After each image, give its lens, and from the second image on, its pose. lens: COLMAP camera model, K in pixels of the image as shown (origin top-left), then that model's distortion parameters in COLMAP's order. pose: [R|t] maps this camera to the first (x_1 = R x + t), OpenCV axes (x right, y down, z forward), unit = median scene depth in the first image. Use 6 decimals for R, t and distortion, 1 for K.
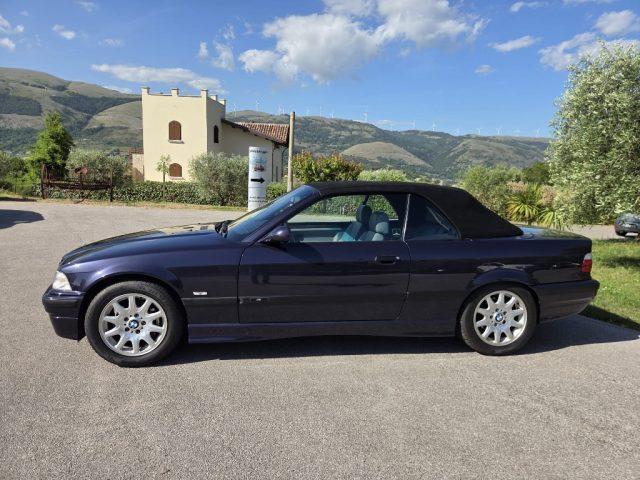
lens RADIAL K [[431.4, 0, 320.4], [0, 431.4, 239.4], [0, 0, 1]] dist [0.077630, -0.070768]
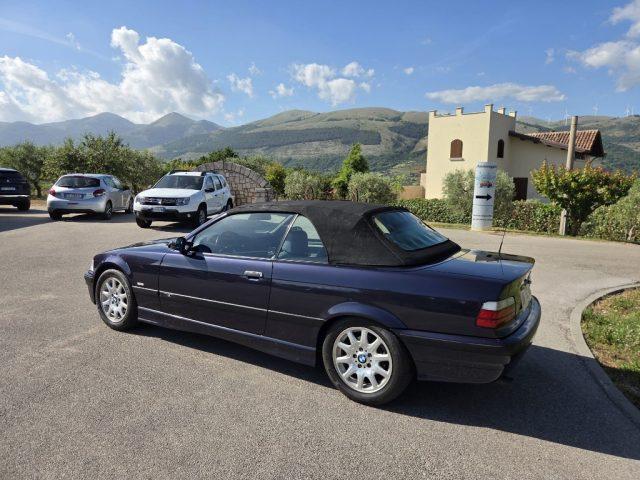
lens RADIAL K [[431.4, 0, 320.4], [0, 431.4, 239.4], [0, 0, 1]] dist [0.077630, -0.070768]
pose [[0.766894, 0.060318, -0.638933, 0.112354], [-0.084181, 0.996426, -0.006973, -0.005631], [0.636229, 0.059134, 0.769230, 0.034086]]
